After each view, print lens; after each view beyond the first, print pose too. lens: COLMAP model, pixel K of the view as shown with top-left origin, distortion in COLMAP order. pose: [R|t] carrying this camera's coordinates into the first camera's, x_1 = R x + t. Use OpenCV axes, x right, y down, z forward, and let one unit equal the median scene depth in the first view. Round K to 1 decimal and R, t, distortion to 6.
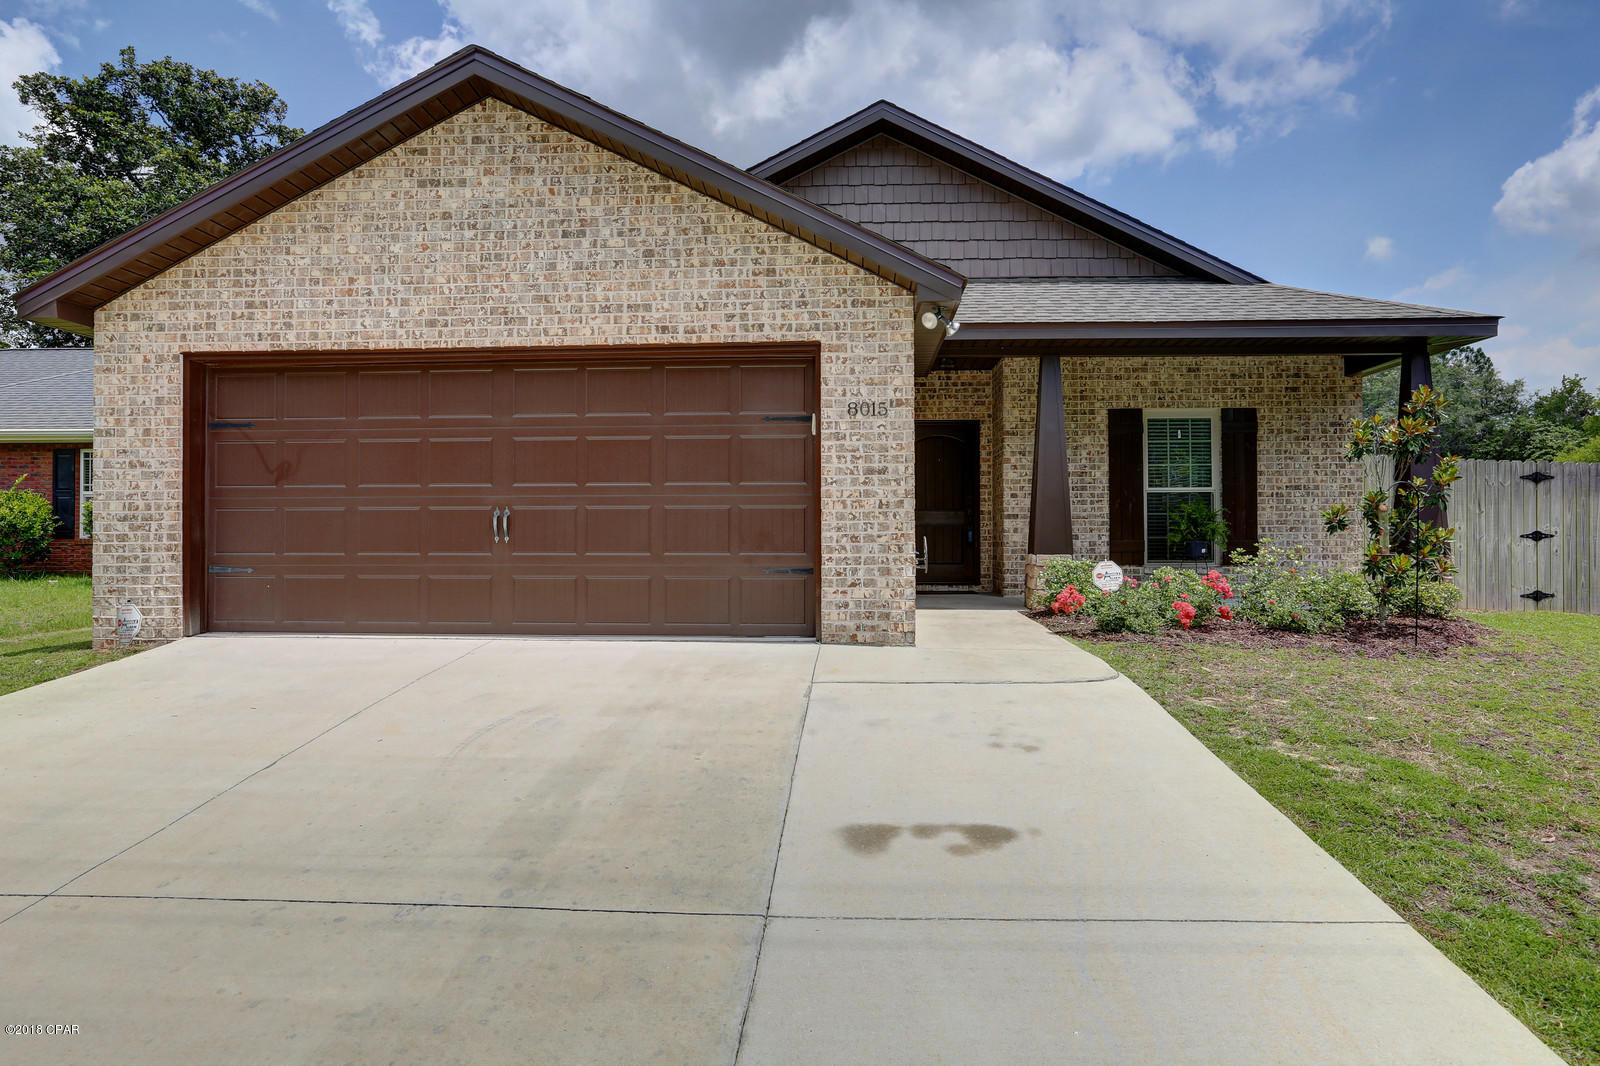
lens RADIAL K [[910.5, 0, 799.8], [0, 910.5, 526.8], [0, 0, 1]] dist [-0.007504, 0.001897]
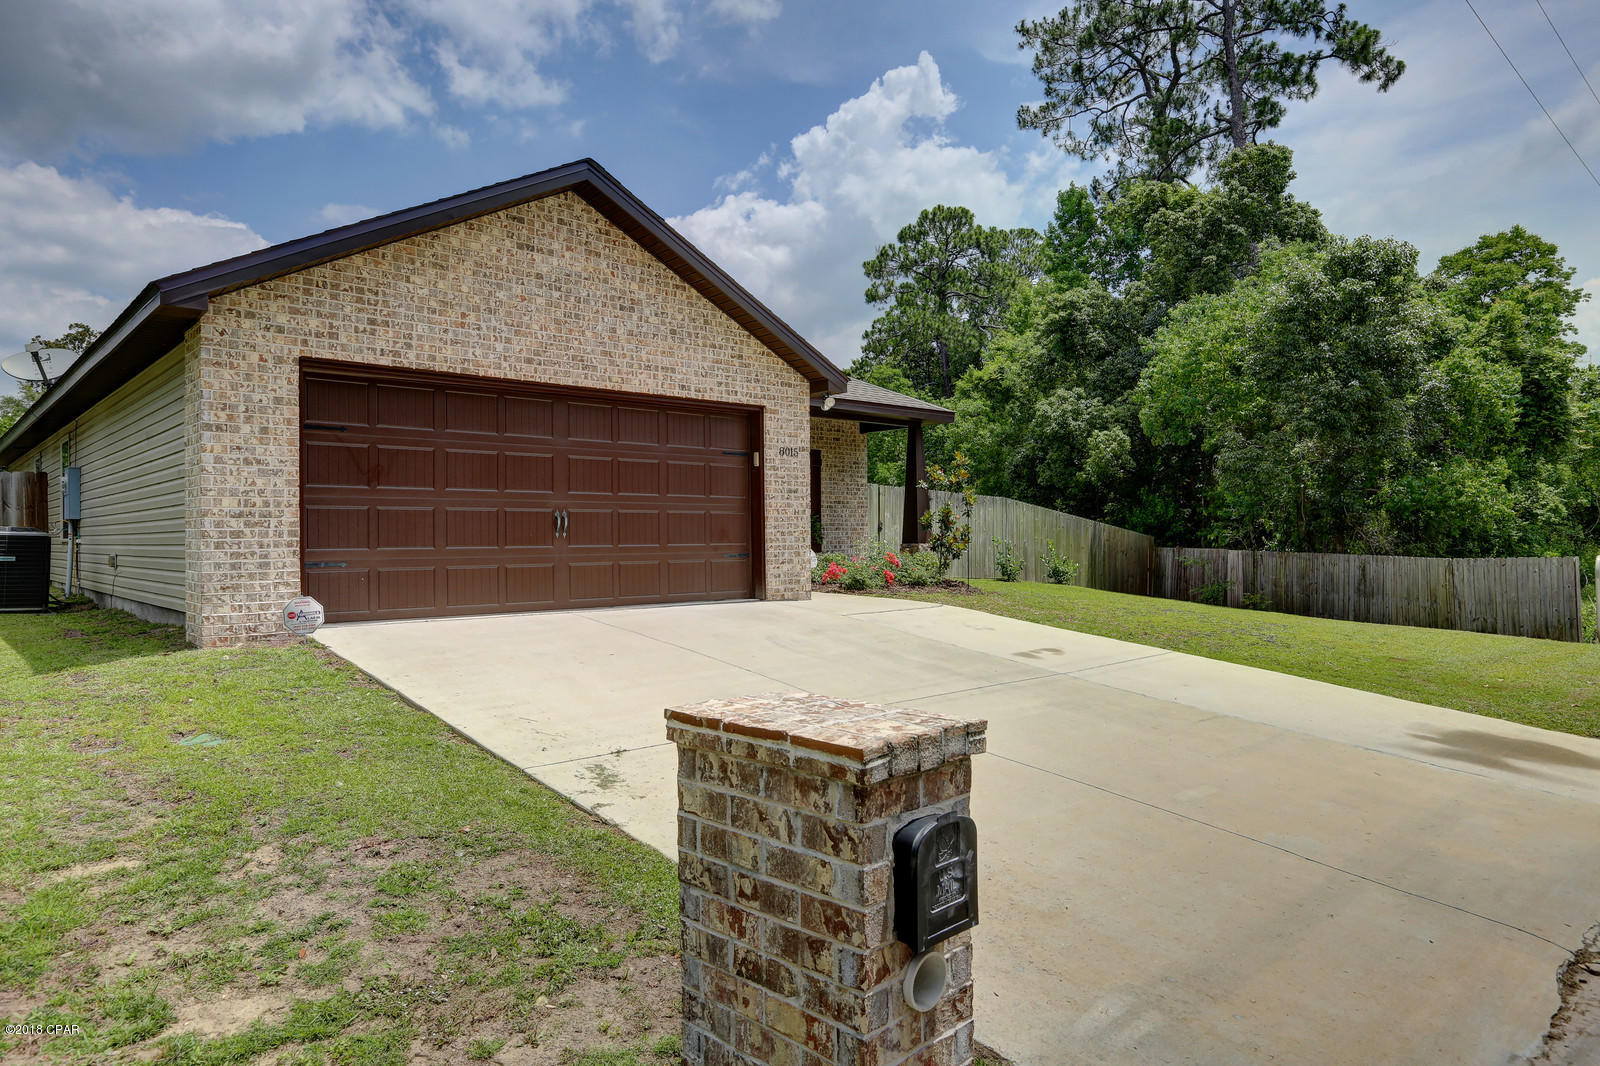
lens RADIAL K [[978.0, 0, 800.5], [0, 978.0, 536.6], [0, 0, 1]] dist [0.000192, -0.001484]
pose [[0.697119, -0.003904, 0.716945, -1.100033], [-0.000466, 0.999982, 0.005899, 0.008151], [-0.716956, -0.004447, 0.697105, -0.197932]]
